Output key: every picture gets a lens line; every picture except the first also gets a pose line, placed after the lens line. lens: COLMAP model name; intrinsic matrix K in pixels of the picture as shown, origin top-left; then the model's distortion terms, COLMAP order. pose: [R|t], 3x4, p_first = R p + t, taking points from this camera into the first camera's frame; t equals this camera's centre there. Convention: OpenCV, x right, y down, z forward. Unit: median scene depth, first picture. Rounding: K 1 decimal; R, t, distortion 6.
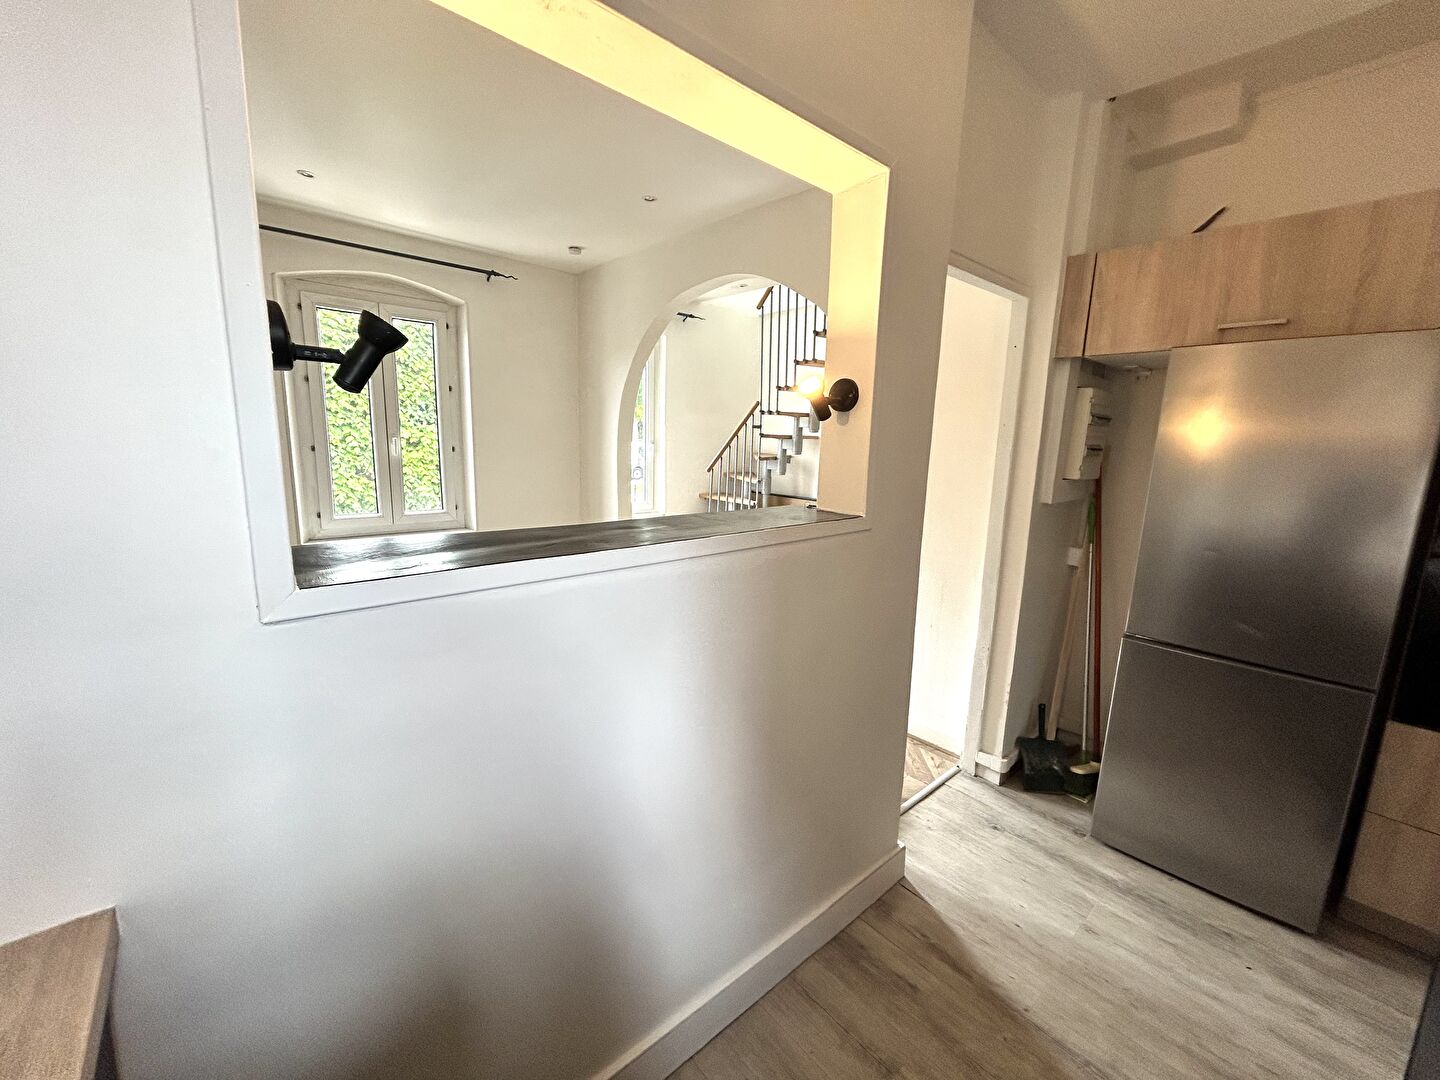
lens RADIAL K [[580.4, 0, 714.8], [0, 580.4, 539.7], [0, 0, 1]] dist [-0.000520, -0.000328]
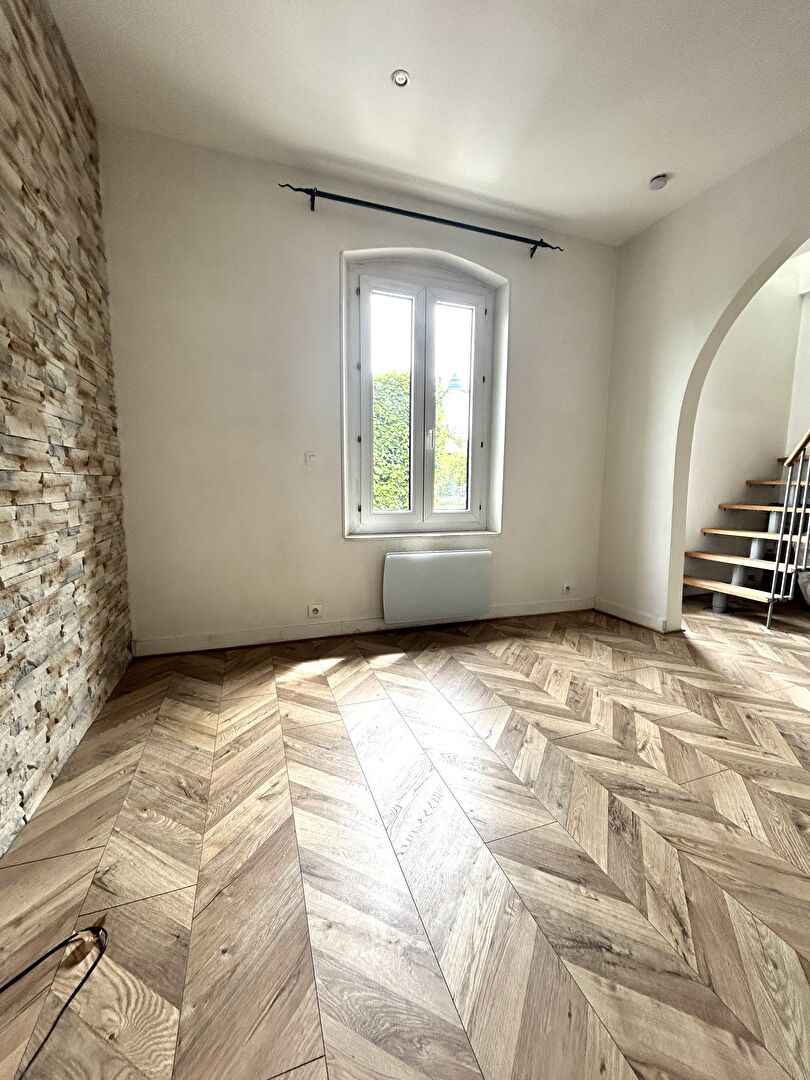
lens RADIAL K [[435.3, 0, 409.3], [0, 435.3, 543.6], [0, 0, 1]] dist [-0.000520, -0.000328]
pose [[0.933825, 0.029401, -0.356520, -0.490357], [-0.045976, 0.998216, -0.038106, 0.057521], [0.354763, 0.051975, 0.933510, 0.501350]]
